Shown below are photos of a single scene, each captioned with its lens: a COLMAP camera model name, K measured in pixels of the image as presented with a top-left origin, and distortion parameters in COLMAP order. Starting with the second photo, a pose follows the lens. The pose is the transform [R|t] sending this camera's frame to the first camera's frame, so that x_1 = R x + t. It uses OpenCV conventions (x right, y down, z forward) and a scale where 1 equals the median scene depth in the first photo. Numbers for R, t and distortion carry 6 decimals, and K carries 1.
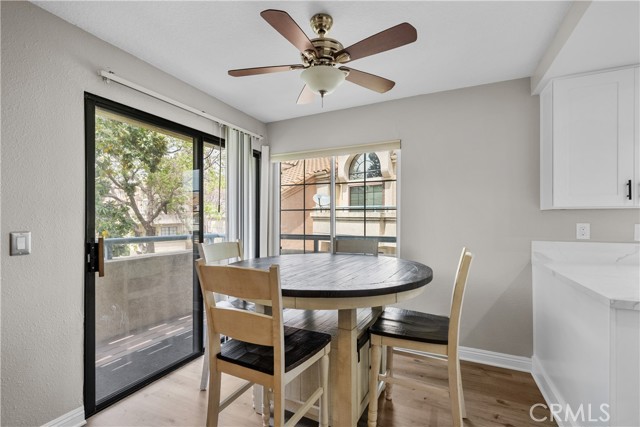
lens RADIAL K [[302.6, 0, 318.9], [0, 302.6, 219.4], [0, 0, 1]] dist [0.001385, 0.001226]
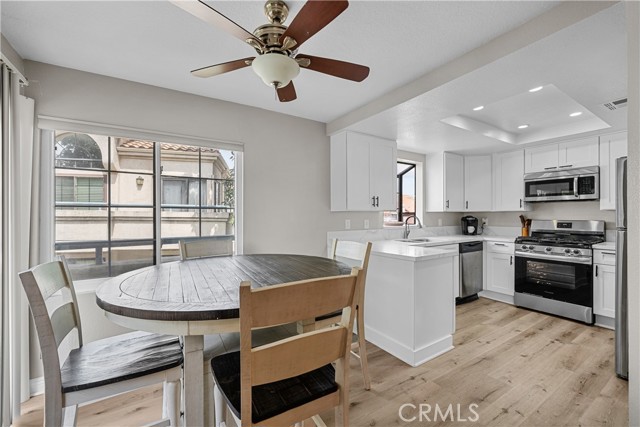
lens RADIAL K [[269.9, 0, 313.6], [0, 269.9, 215.7], [0, 0, 1]] dist [0.004513, -0.004050]
pose [[0.542629, -0.002851, 0.839967, -0.439442], [0.009086, 0.999956, -0.002475, -0.005125], [-0.839923, 0.008976, 0.542631, 0.332740]]
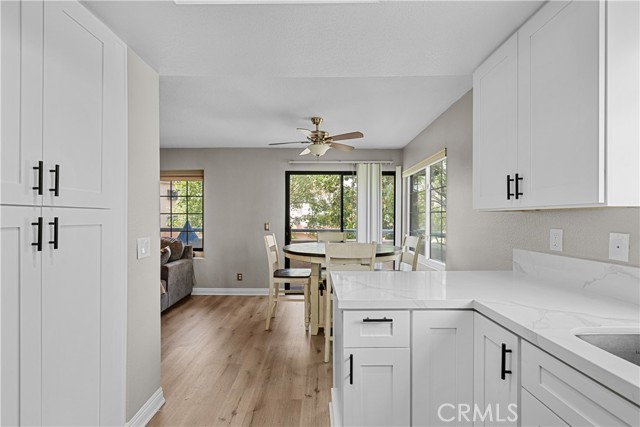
lens RADIAL K [[279.4, 0, 315.8], [0, 279.4, 218.0], [0, 0, 1]] dist [-0.005341, 0.001983]
pose [[0.407491, 0.003634, -0.913202, 1.205041], [-0.005004, 0.999986, 0.001747, -0.010455], [0.913195, 0.003858, 0.407504, 0.192896]]
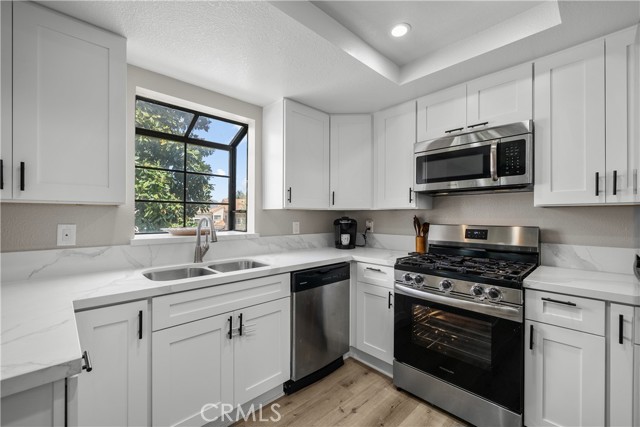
lens RADIAL K [[269.9, 0, 319.1], [0, 269.9, 216.0], [0, 0, 1]] dist [0.004513, -0.004050]
pose [[0.378235, 0.001510, 0.925708, 0.609316], [0.004588, 0.999983, -0.003506, 0.000215], [-0.925698, 0.005574, 0.378222, 0.113045]]
